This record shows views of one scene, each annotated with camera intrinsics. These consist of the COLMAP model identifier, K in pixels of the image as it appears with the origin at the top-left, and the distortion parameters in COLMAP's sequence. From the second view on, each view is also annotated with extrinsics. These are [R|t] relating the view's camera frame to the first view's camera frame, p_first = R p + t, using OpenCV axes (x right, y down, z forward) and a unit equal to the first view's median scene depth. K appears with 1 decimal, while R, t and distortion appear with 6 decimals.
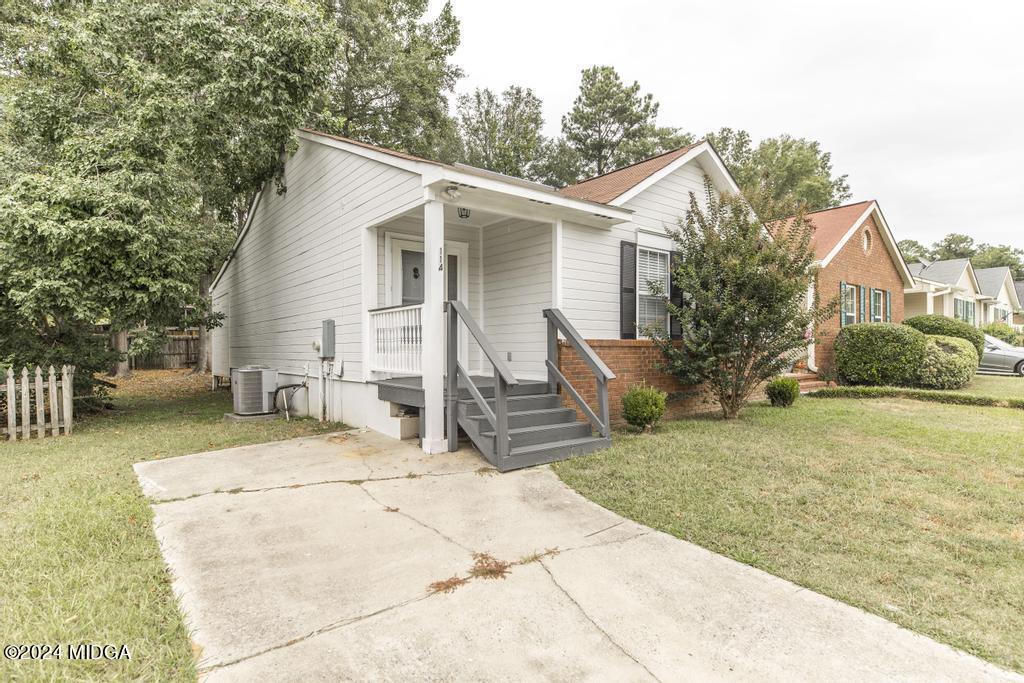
lens RADIAL K [[505.4, 0, 501.5], [0, 505.4, 345.2], [0, 0, 1]] dist [0.007072, -0.000343]
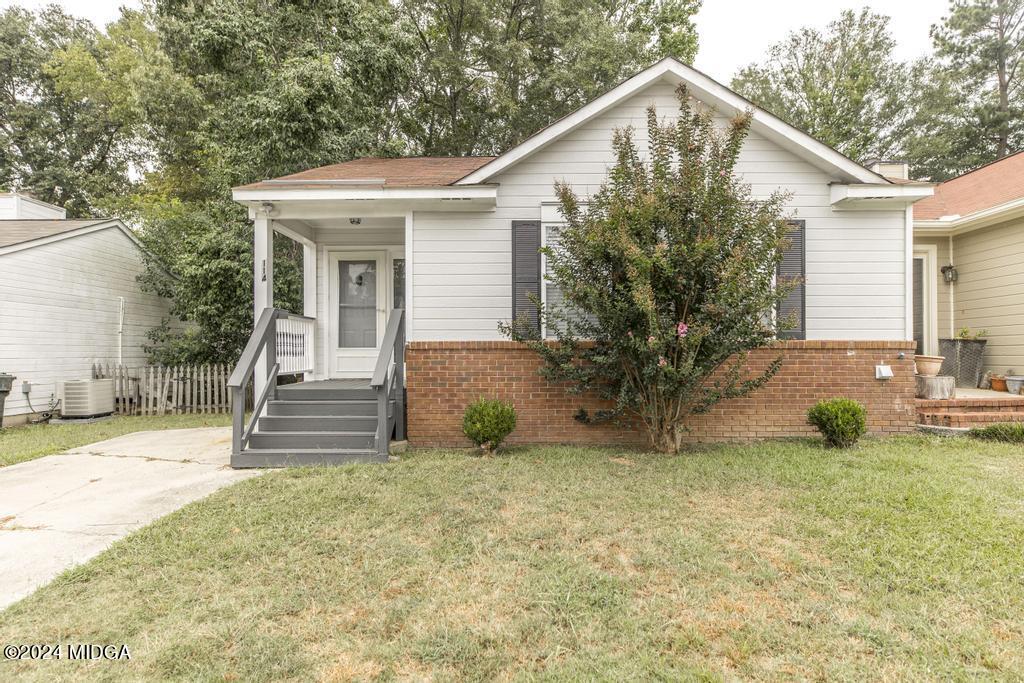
lens RADIAL K [[541.7, 0, 515.6], [0, 541.7, 344.8], [0, 0, 1]] dist [0.000772, -0.001518]
pose [[0.794232, -0.008803, -0.607551, 0.710553], [0.003997, 0.999949, -0.009263, 0.003587], [0.607602, 0.004929, 0.794227, 0.274905]]
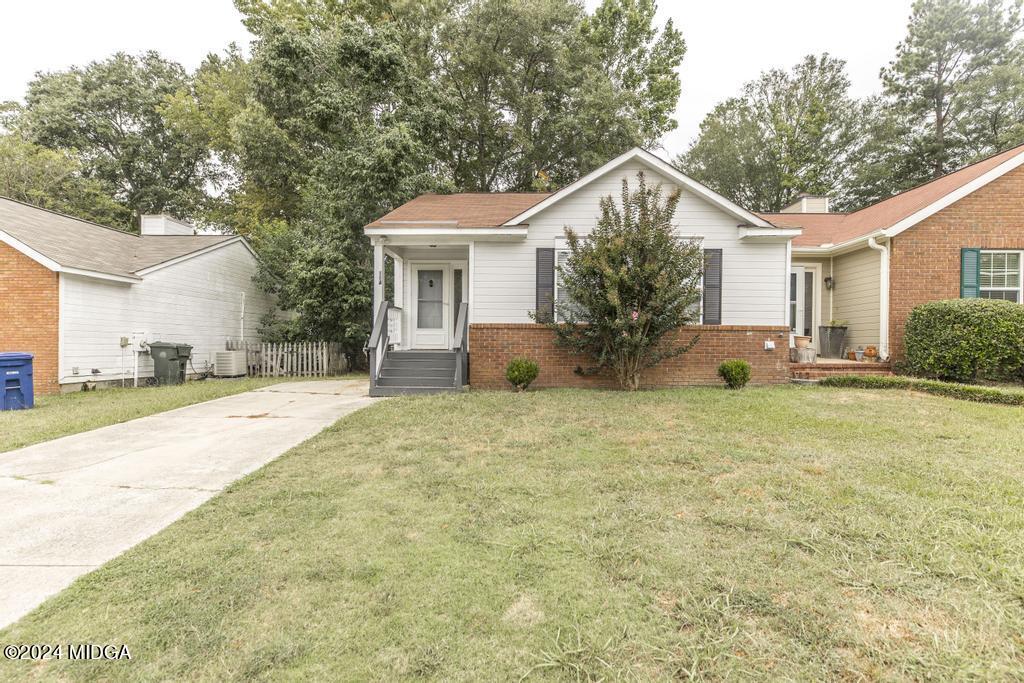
lens RADIAL K [[483.0, 0, 518.2], [0, 483.0, 342.0], [0, 0, 1]] dist [0.001507, -0.001175]
pose [[0.787210, 0.006022, -0.616655, 0.890219], [-0.006607, 0.999977, 0.001331, 0.032902], [0.616649, 0.003026, 0.787232, -0.014844]]
